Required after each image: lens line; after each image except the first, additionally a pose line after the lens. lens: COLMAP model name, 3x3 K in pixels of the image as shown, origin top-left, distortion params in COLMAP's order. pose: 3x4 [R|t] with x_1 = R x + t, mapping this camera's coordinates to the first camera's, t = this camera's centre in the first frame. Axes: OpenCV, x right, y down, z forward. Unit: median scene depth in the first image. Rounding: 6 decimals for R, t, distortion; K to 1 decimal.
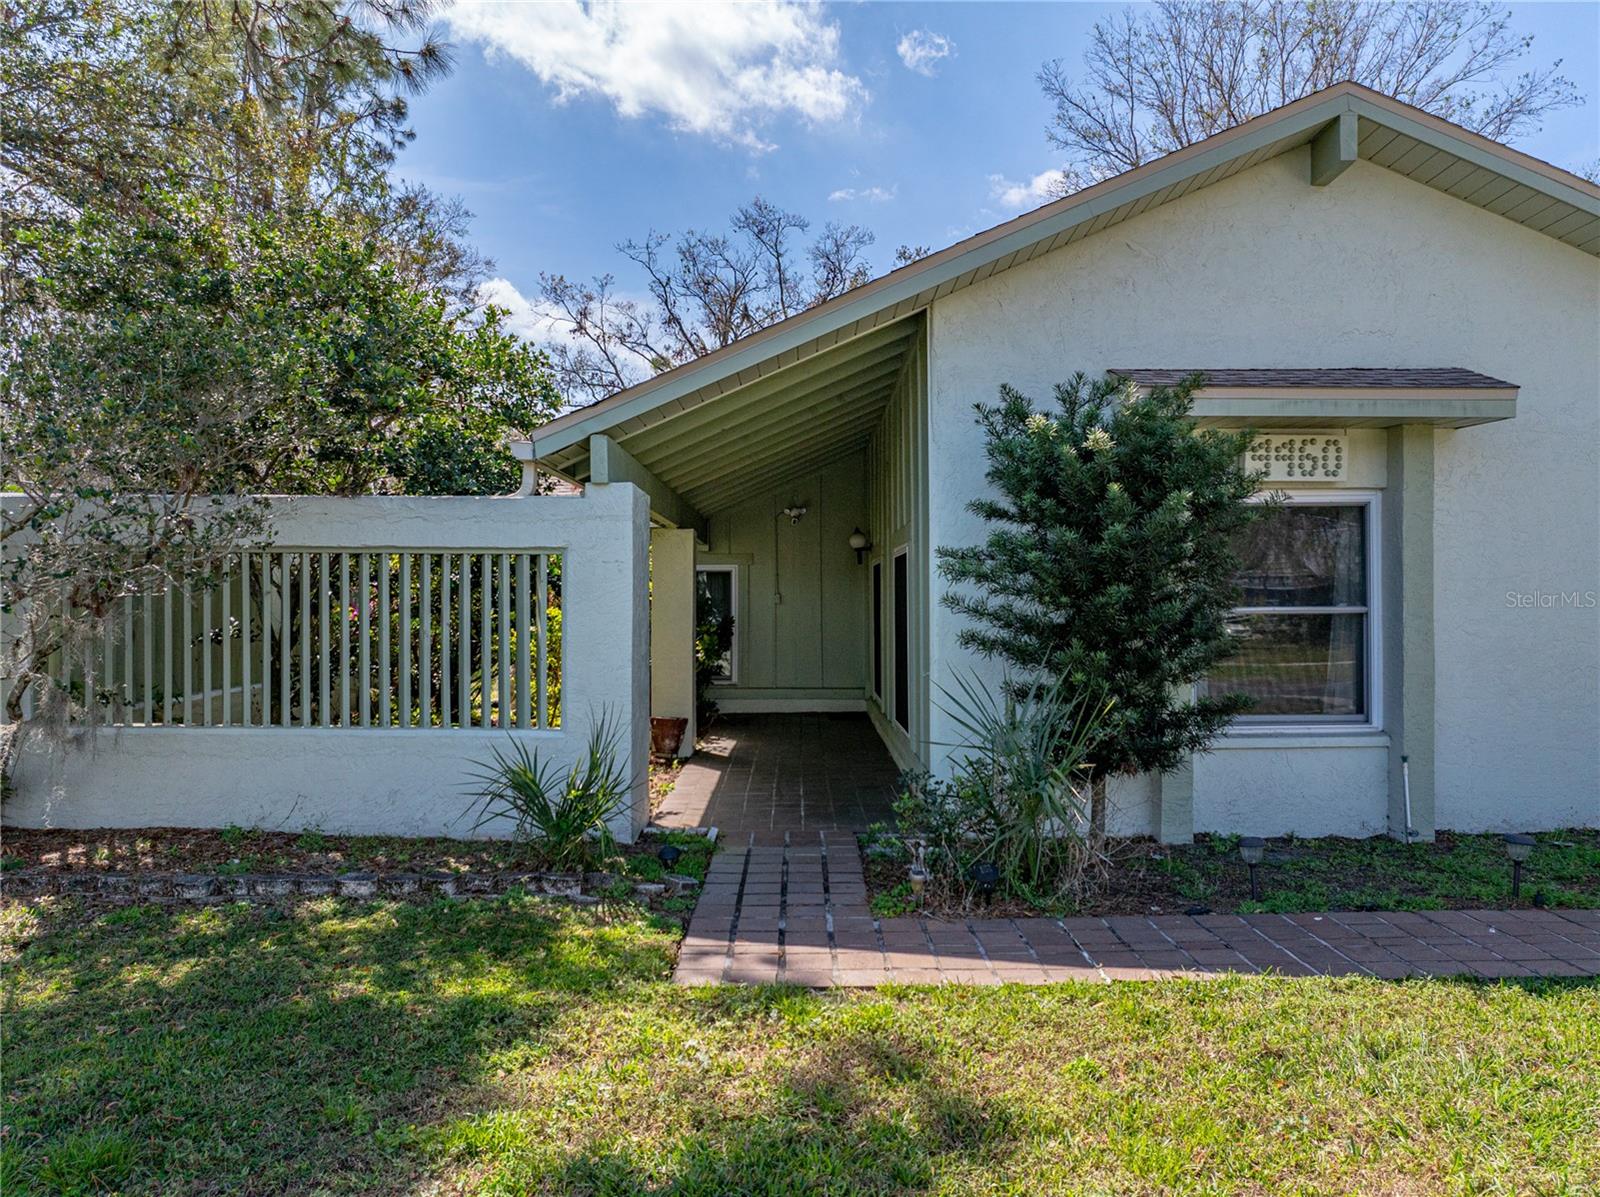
lens RADIAL K [[1125.8, 0, 800.0], [0, 1125.8, 598.5], [0, 0, 1]] dist [-0.027612, 0.008489]
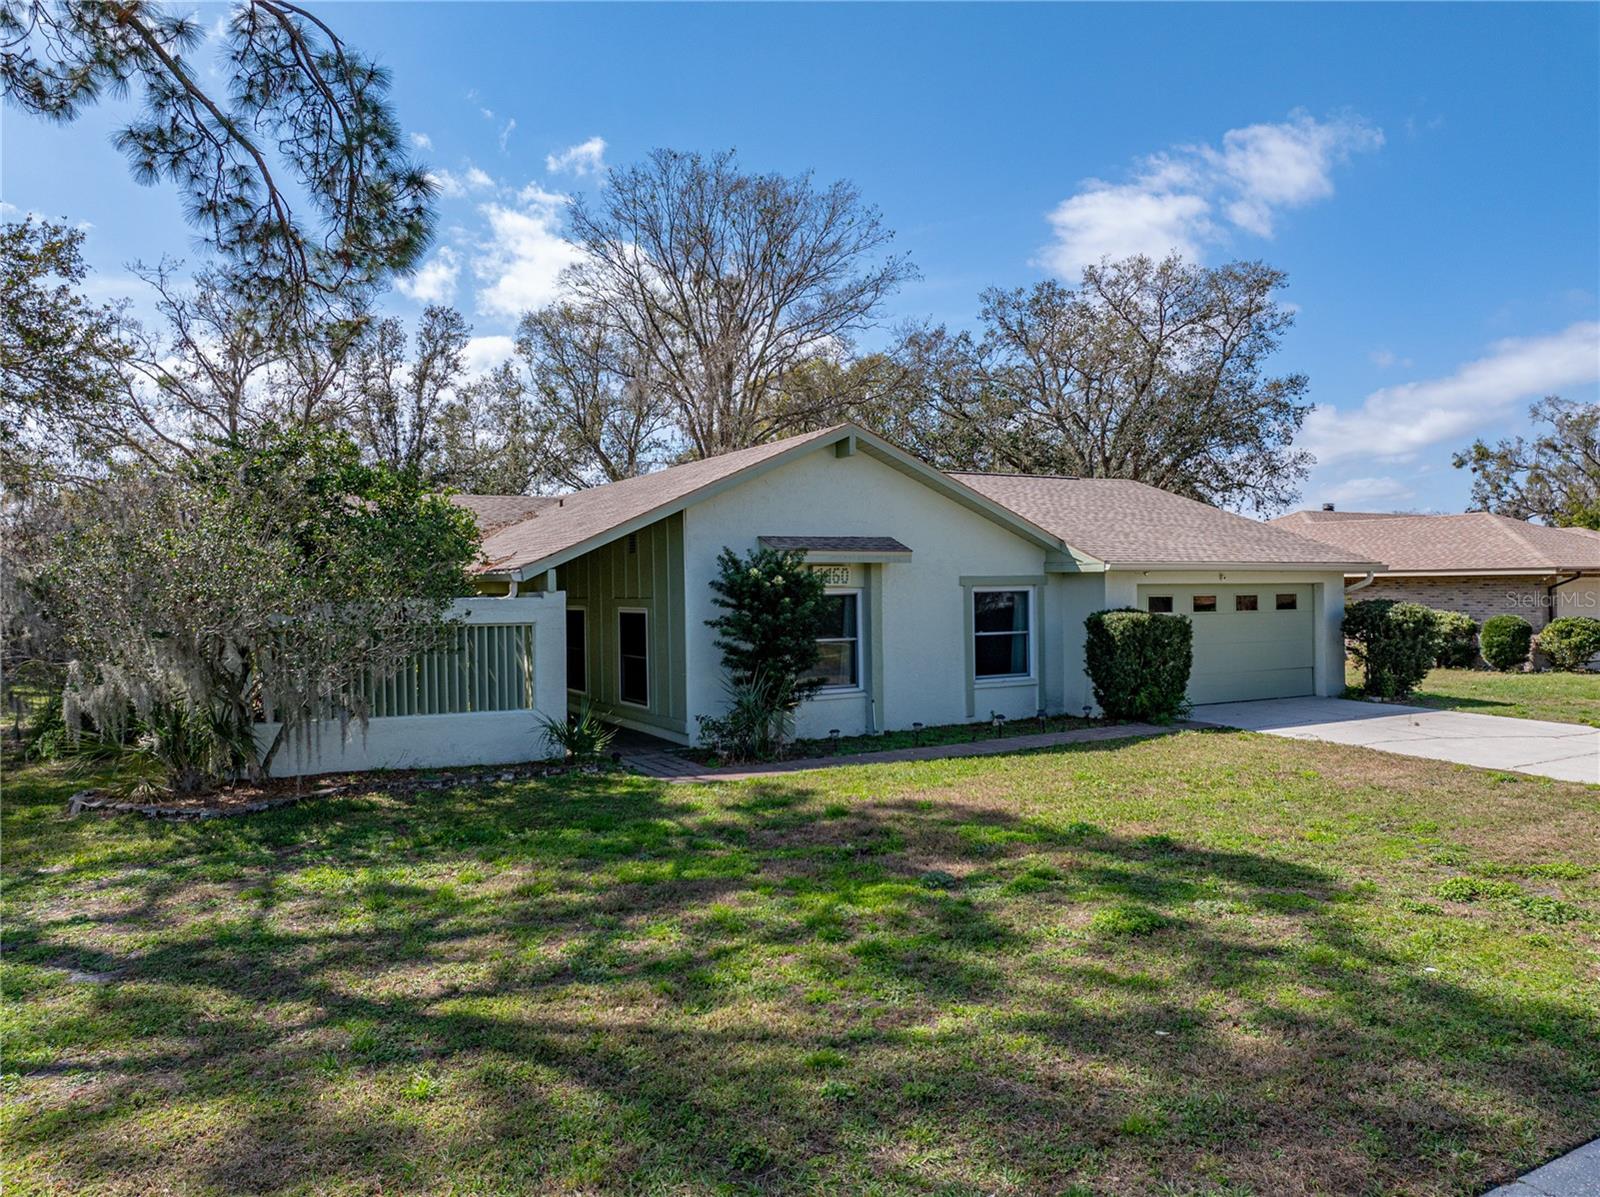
lens RADIAL K [[1125.8, 0, 800.0], [0, 1125.8, 598.5], [0, 0, 1]] dist [-0.027612, 0.008489]
pose [[0.873445, -0.012136, 0.486772, -0.754801], [0.010176, 0.999926, 0.006670, -0.093275], [-0.486817, -0.000872, 0.873504, -1.015966]]
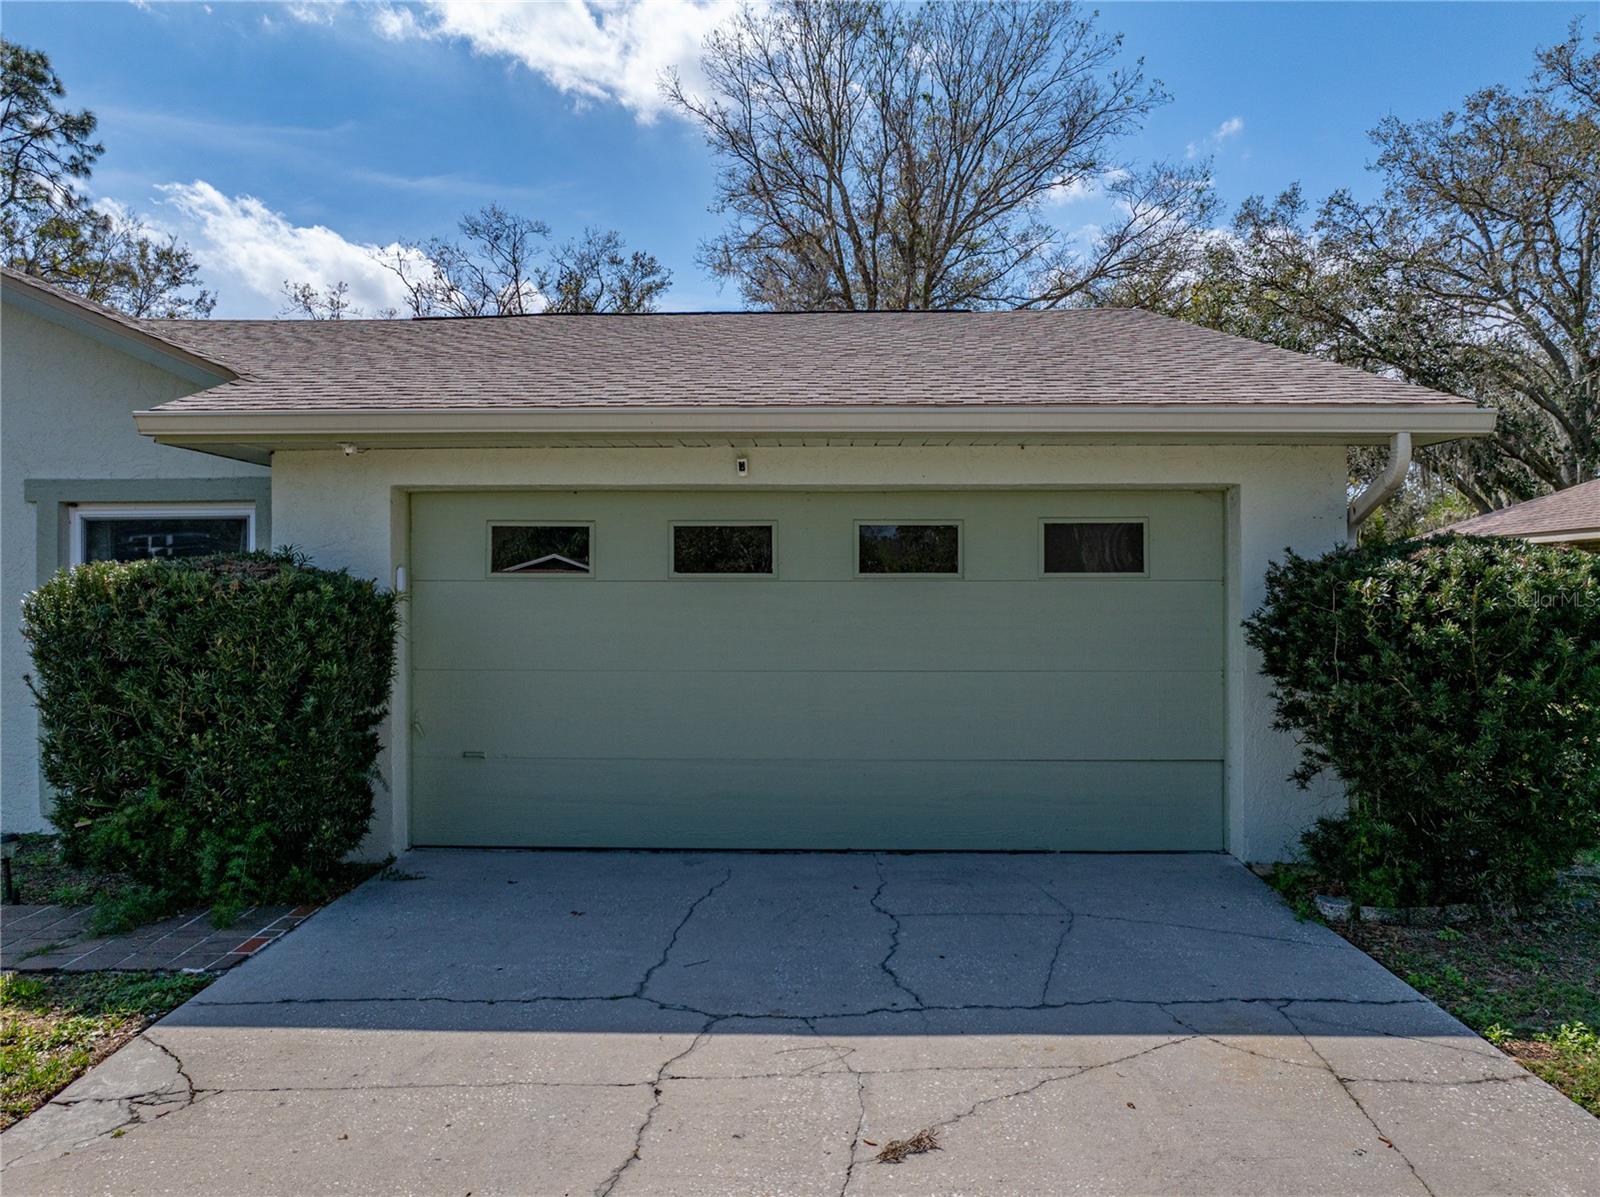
lens RADIAL K [[1114.6, 0, 800.0], [0, 1114.6, 598.5], [0, 0, 1]] dist [-0.044521, 0.031878]
pose [[0.999603, -0.001463, -0.028136, 1.533437], [0.001430, 0.999998, -0.001194, -0.010063], [0.028138, 0.001153, 0.999603, 0.002393]]
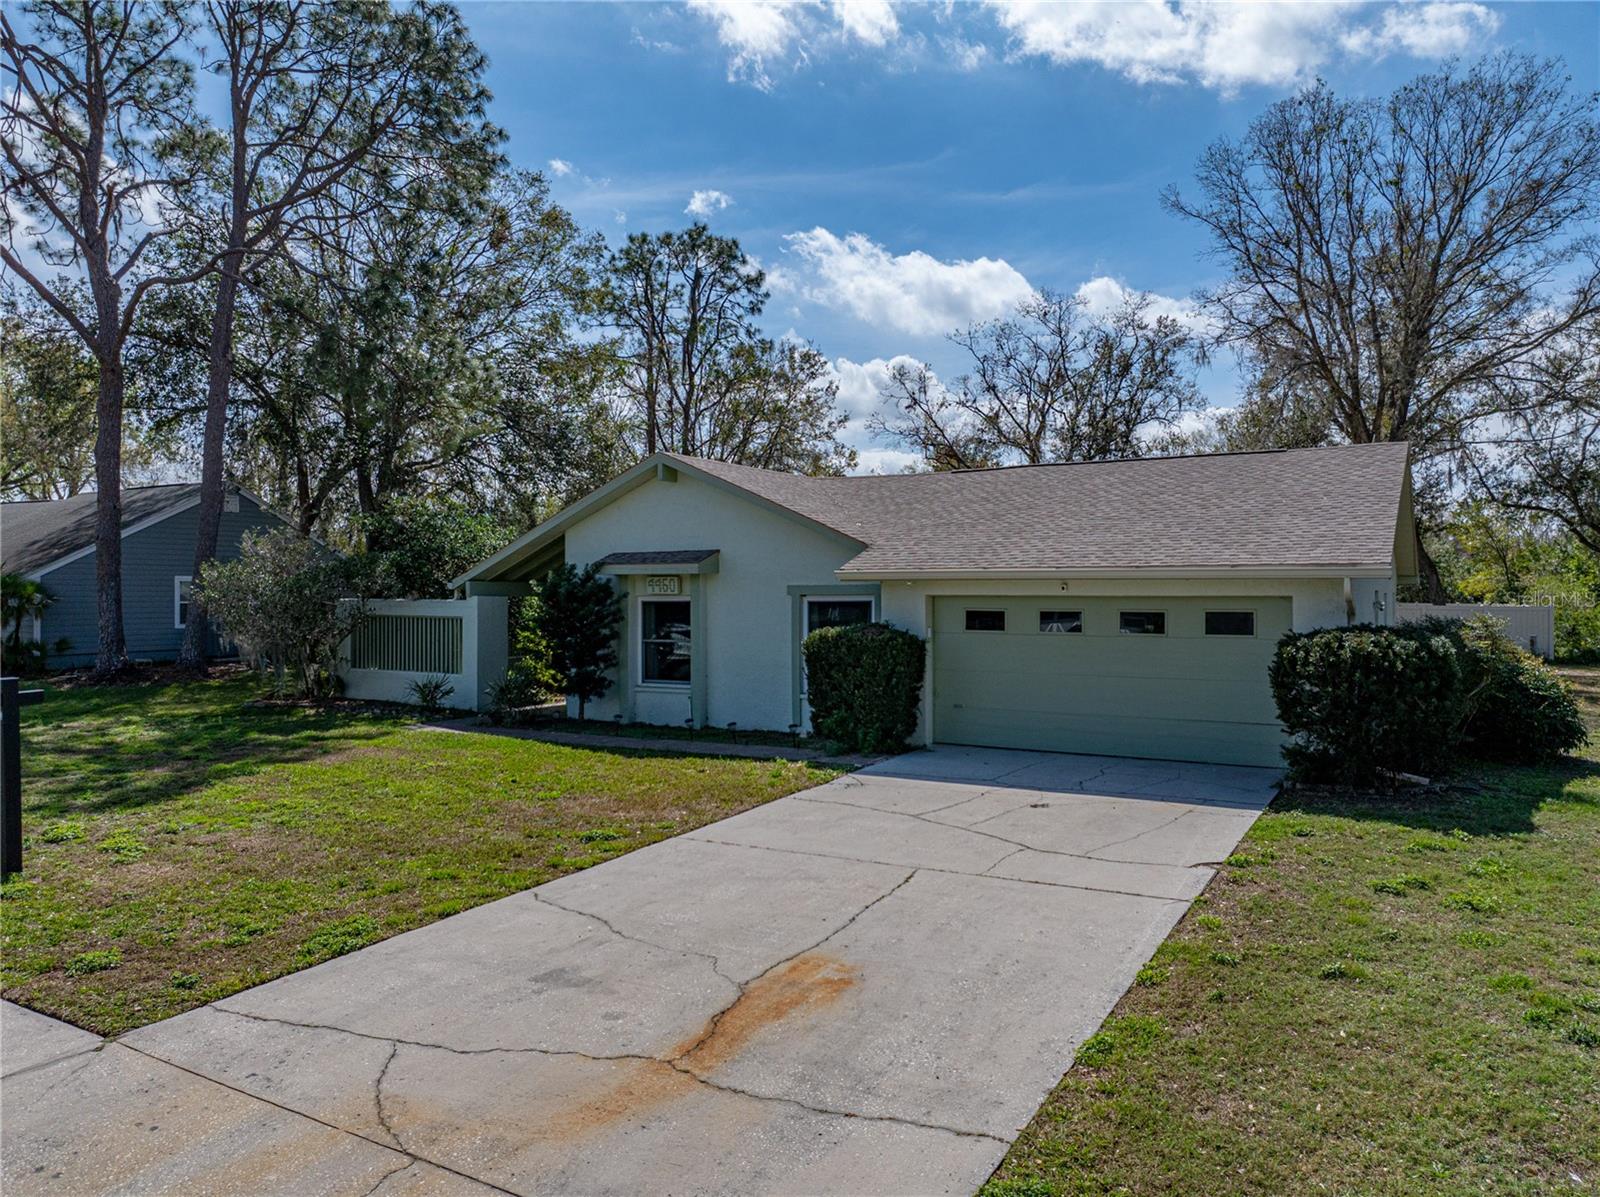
lens RADIAL K [[1125.8, 0, 800.0], [0, 1125.8, 598.5], [0, 0, 1]] dist [-0.027612, 0.008489]
pose [[0.857111, 0.002413, -0.515127, 2.113888], [-0.001270, 0.999996, 0.002571, -0.100039], [0.515131, -0.001549, 0.857110, -1.154411]]
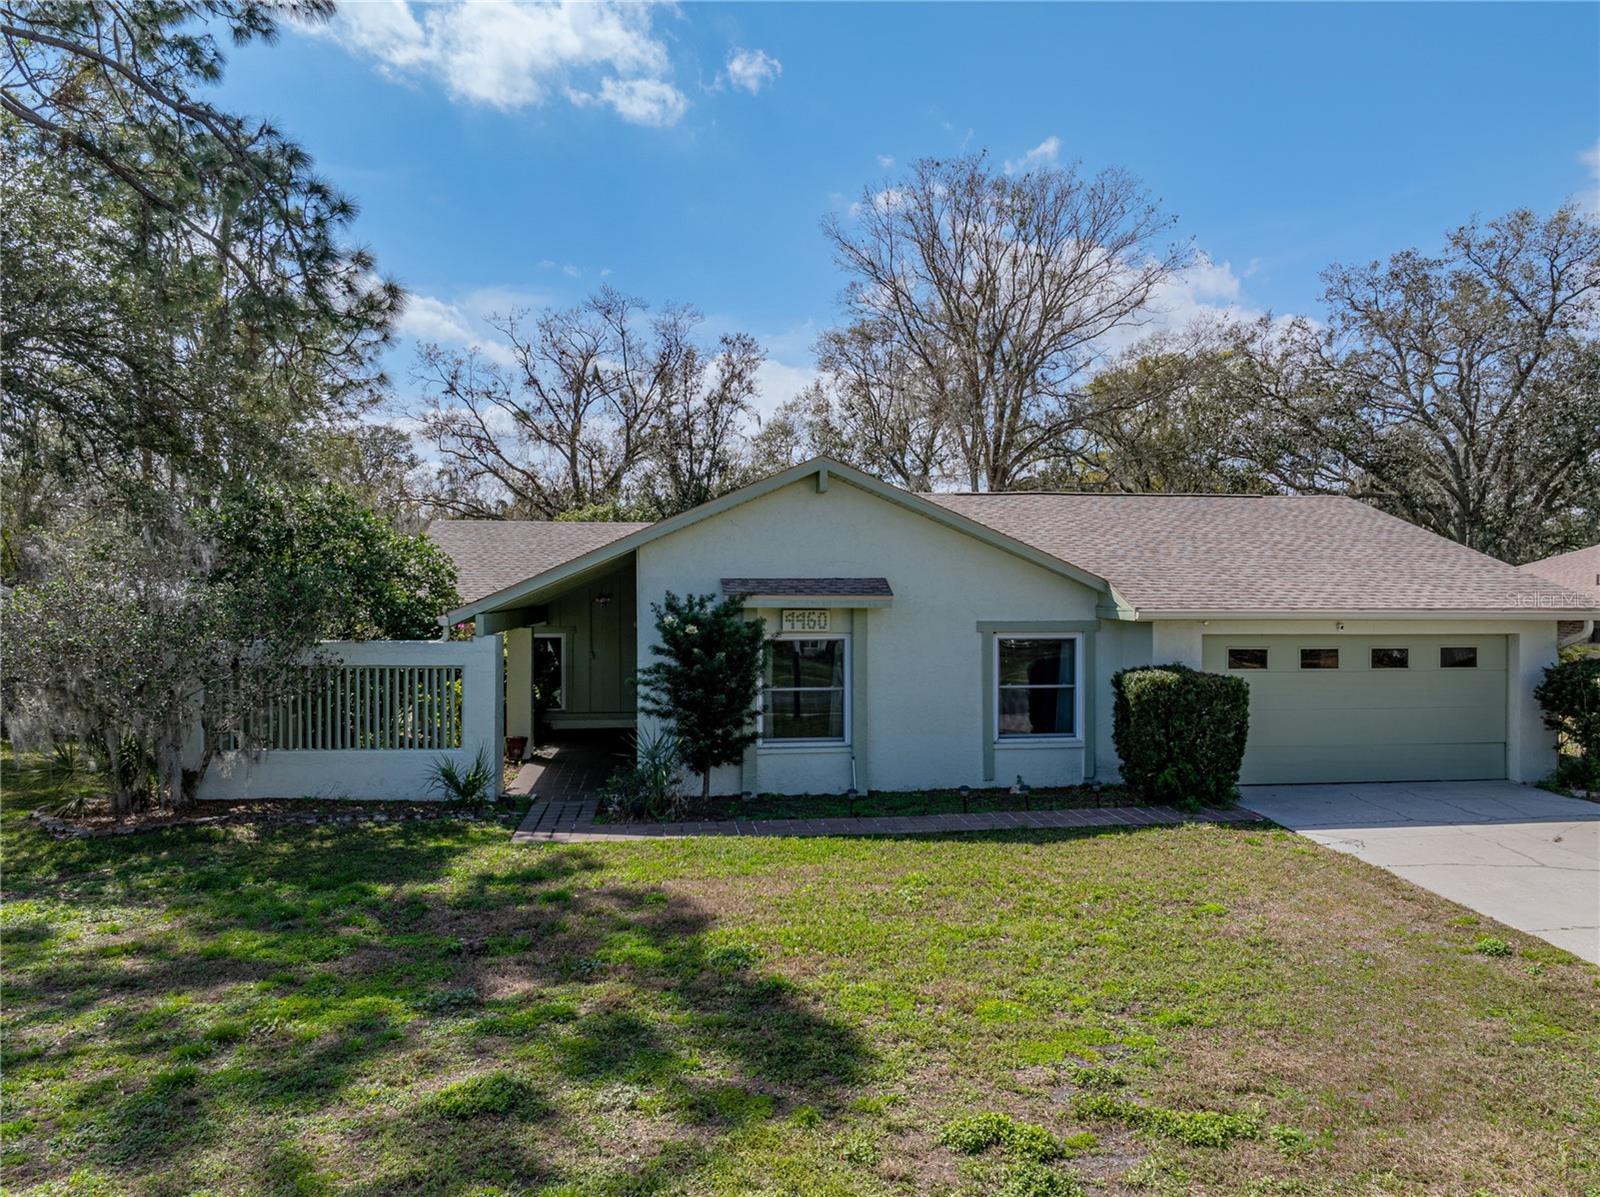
lens RADIAL K [[1113.7, 0, 800.0], [0, 1113.7, 598.5], [0, 0, 1]] dist [-0.023016, 0.008003]
pose [[0.993043, 0.002884, 0.117715, 0.173116], [-0.003618, 0.999975, 0.006022, -0.180285], [-0.117694, -0.006406, 0.993029, -1.143837]]
